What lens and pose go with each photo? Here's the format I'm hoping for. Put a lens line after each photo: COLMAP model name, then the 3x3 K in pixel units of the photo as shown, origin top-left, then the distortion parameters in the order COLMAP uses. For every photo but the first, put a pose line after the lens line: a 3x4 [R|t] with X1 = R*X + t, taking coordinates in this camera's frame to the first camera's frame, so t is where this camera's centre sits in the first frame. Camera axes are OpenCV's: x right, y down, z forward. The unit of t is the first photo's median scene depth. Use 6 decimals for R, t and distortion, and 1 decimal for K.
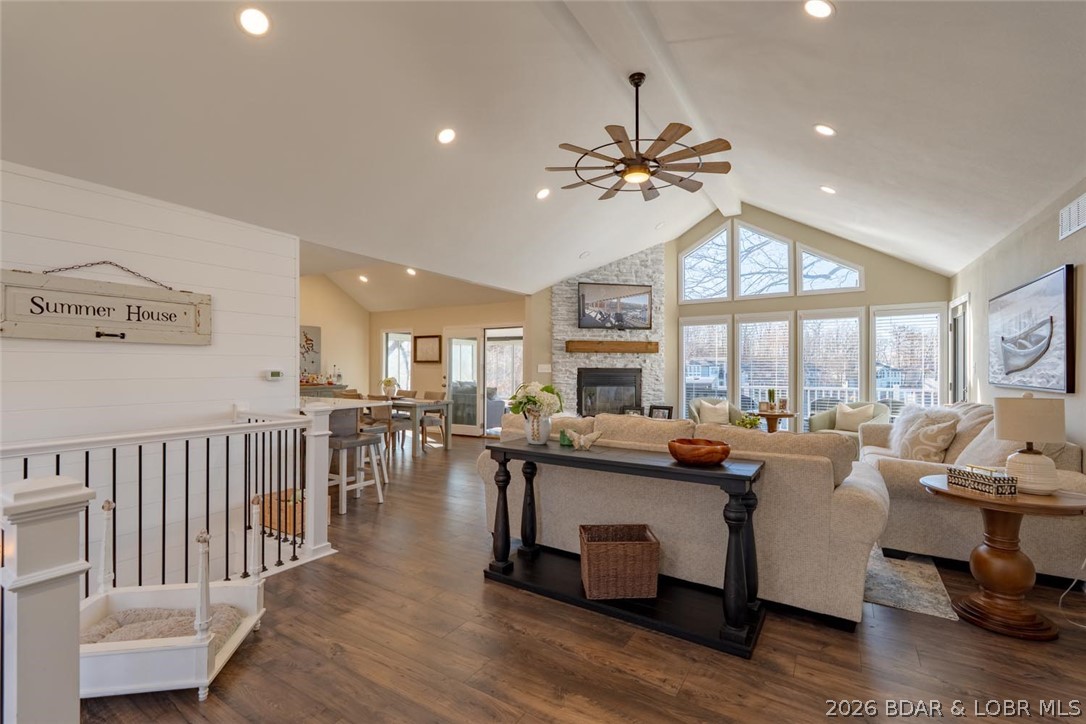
lens RADIAL K [[478.3, 0, 544.0], [0, 478.3, 363.2], [0, 0, 1]] dist [-0.000869, -0.000203]
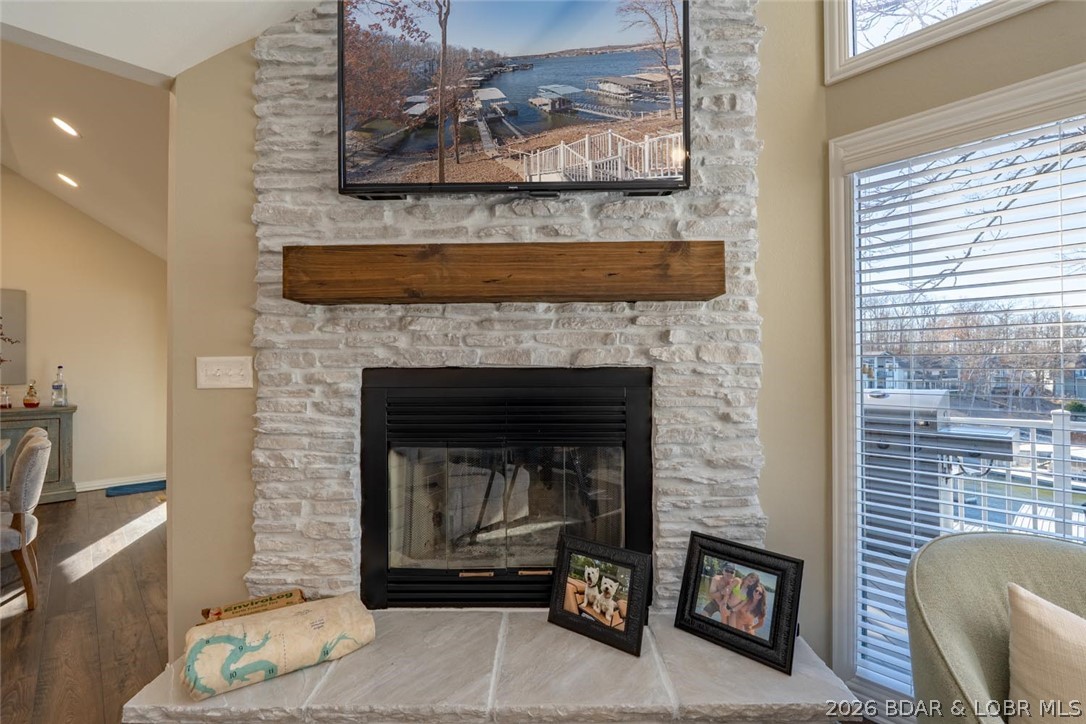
lens RADIAL K [[478.3, 0, 544.0], [0, 478.3, 363.2], [0, 0, 1]] dist [-0.000869, -0.000203]
pose [[0.970628, -0.011476, -0.240311, 0.210651], [0.011571, 0.999933, -0.001016, 0.008296], [0.240306, -0.001794, 0.970695, 0.769229]]
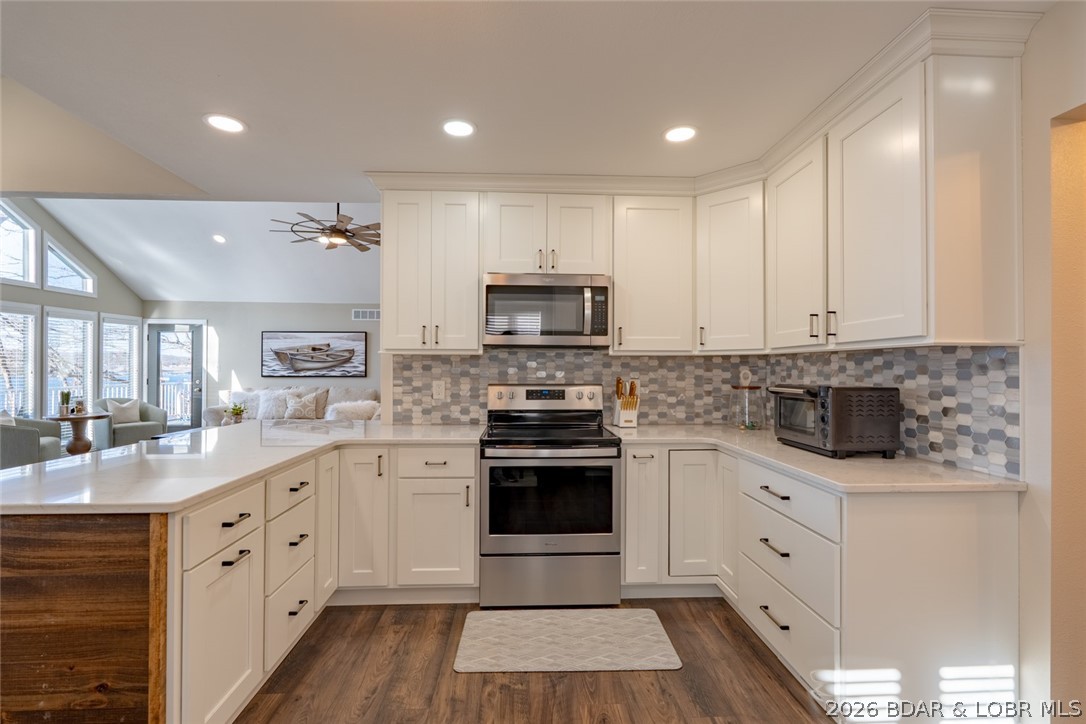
lens RADIAL K [[490.3, 0, 541.8], [0, 490.3, 361.3], [0, 0, 1]] dist [0.000214, 0.000082]
pose [[-0.557525, 0.006922, 0.830132, -0.713021], [-0.009006, 0.999856, -0.014385, 0.001404], [-0.830112, -0.015496, -0.557382, 0.664153]]
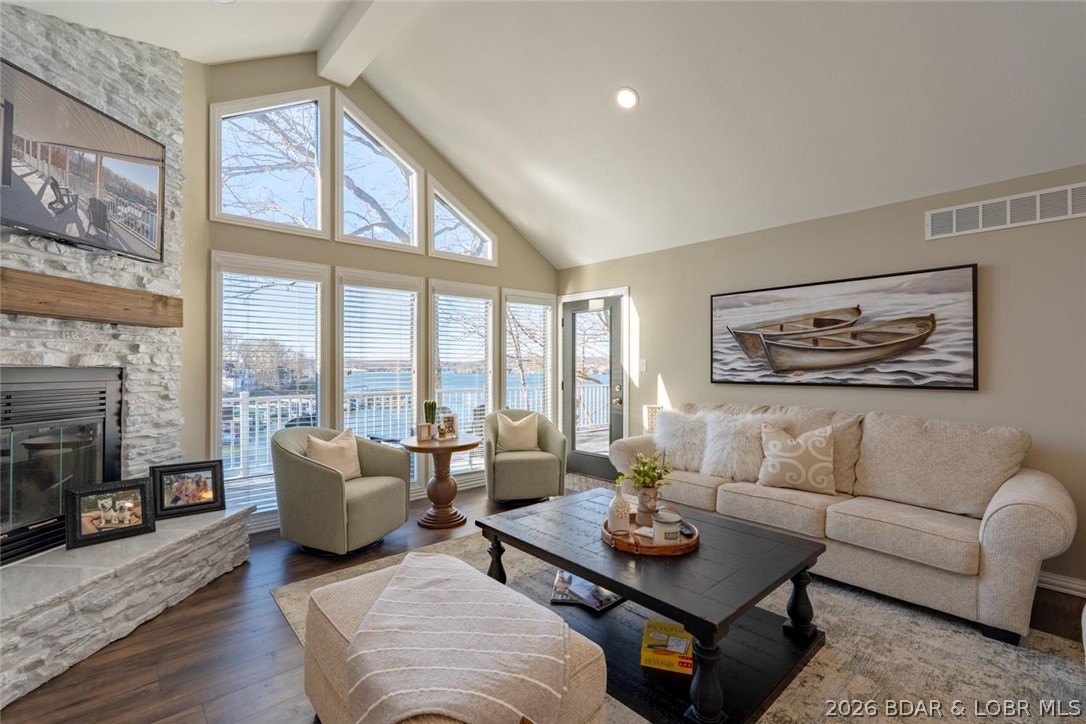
lens RADIAL K [[478.3, 0, 544.0], [0, 478.3, 363.2], [0, 0, 1]] dist [-0.000869, -0.000203]
pose [[0.276534, 0.004702, 0.960993, -0.050492], [-0.007022, 0.999971, -0.002872, 0.006243], [-0.960978, -0.005954, 0.276559, 0.606625]]
